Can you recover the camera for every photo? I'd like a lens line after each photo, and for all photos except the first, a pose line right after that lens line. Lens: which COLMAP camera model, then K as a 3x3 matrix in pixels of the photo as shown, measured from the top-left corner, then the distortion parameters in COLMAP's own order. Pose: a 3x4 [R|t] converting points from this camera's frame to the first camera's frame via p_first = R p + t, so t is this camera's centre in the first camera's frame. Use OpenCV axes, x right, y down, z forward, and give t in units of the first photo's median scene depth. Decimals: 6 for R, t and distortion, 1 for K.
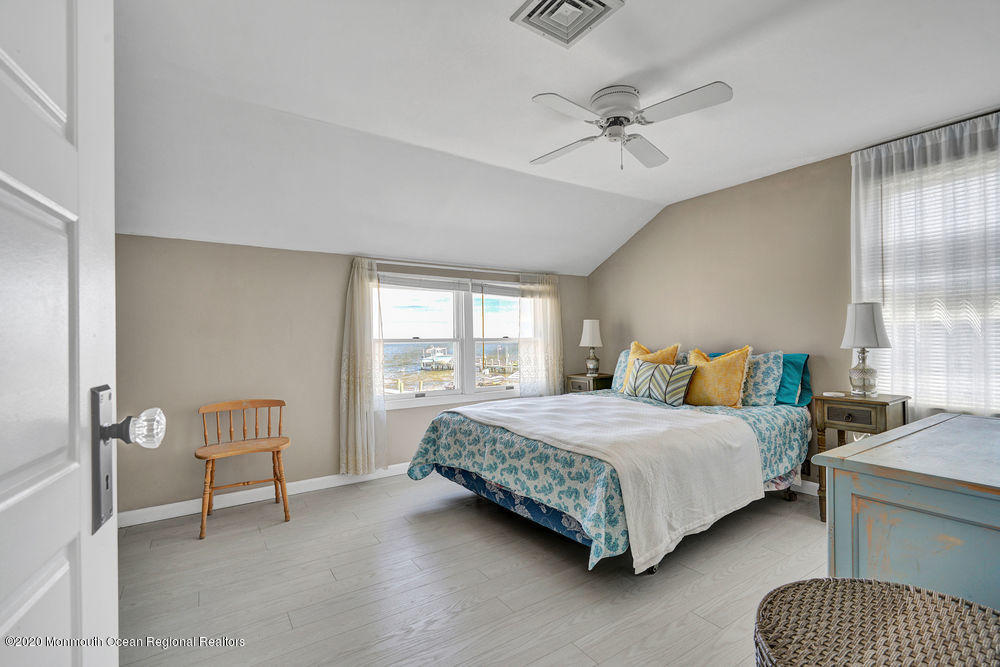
lens RADIAL K [[449.6, 0, 501.5], [0, 449.6, 337.0], [0, 0, 1]] dist [-0.001673, 0.001846]
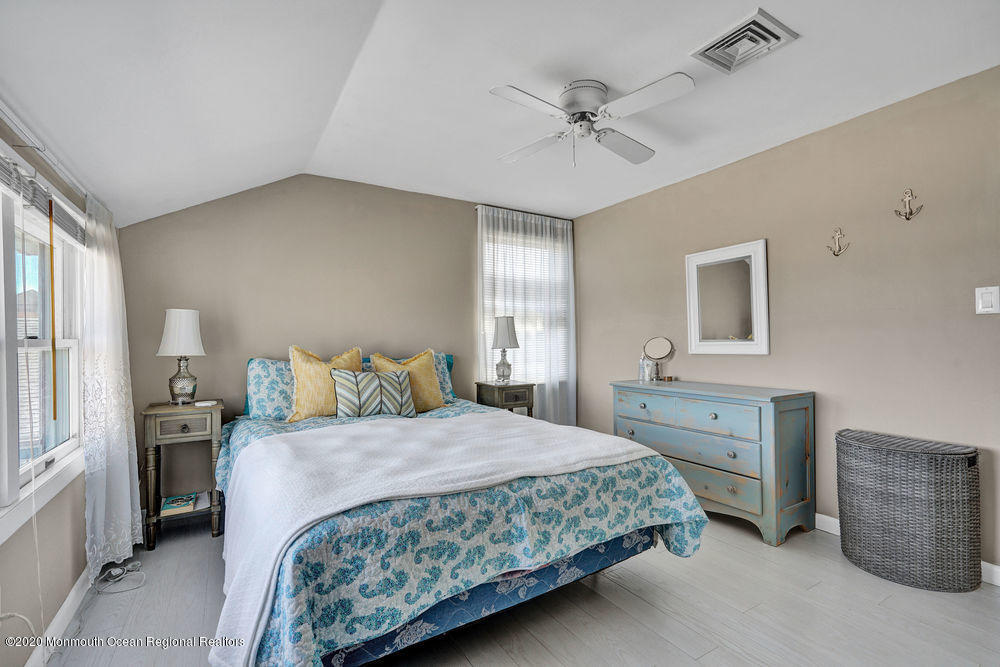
lens RADIAL K [[449.6, 0, 502.0], [0, 449.6, 339.3], [0, 0, 1]] dist [-0.001673, 0.001846]
pose [[0.045219, 0.013854, 0.998881, -0.624496], [0.000679, 0.999903, -0.013899, 0.014830], [-0.998977, 0.001306, 0.045205, 0.980034]]
